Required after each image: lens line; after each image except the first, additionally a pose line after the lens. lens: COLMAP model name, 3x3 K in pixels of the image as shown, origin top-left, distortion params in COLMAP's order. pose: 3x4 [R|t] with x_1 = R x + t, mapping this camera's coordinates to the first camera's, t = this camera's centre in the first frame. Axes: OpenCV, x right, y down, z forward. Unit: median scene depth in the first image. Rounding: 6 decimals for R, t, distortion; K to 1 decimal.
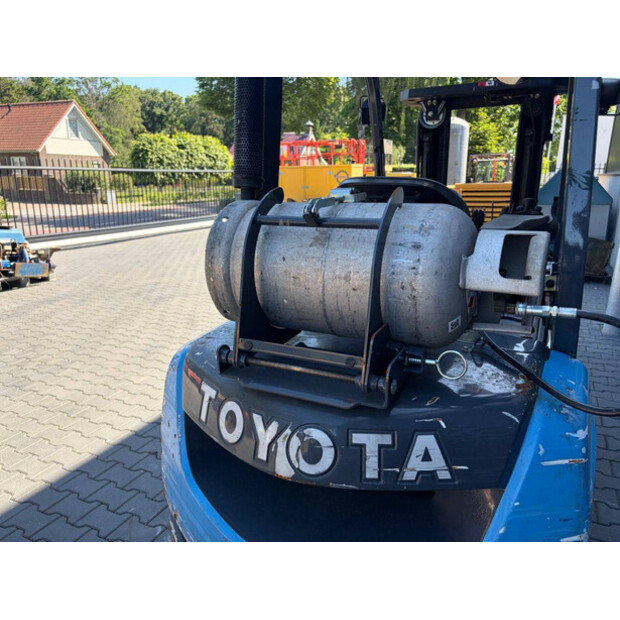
lens RADIAL K [[467.6, 0, 309.9], [0, 467.6, 310.3], [0, 0, 1]] dist [0.049511, -0.057145]
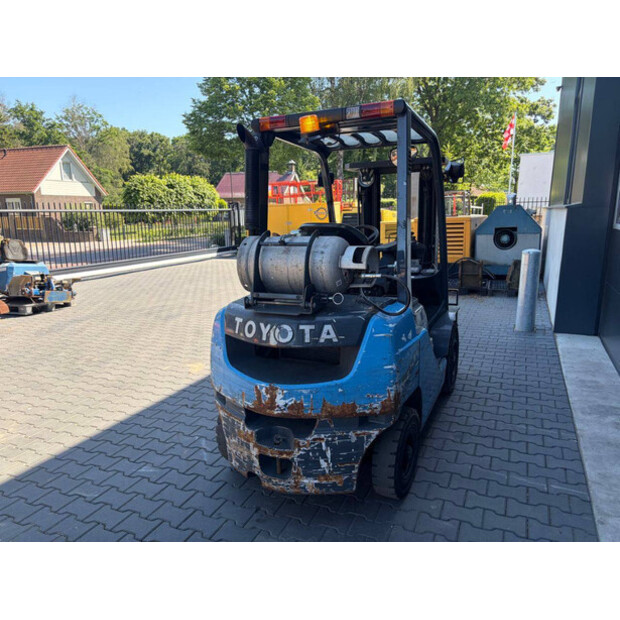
lens RADIAL K [[467.6, 0, 311.4], [0, 467.6, 311.5], [0, 0, 1]] dist [0.049511, -0.057145]
pose [[0.999229, -0.023523, 0.031435, 0.009525], [0.025552, 0.997507, -0.065776, 0.044142], [-0.029810, 0.066529, 0.997339, -0.192311]]
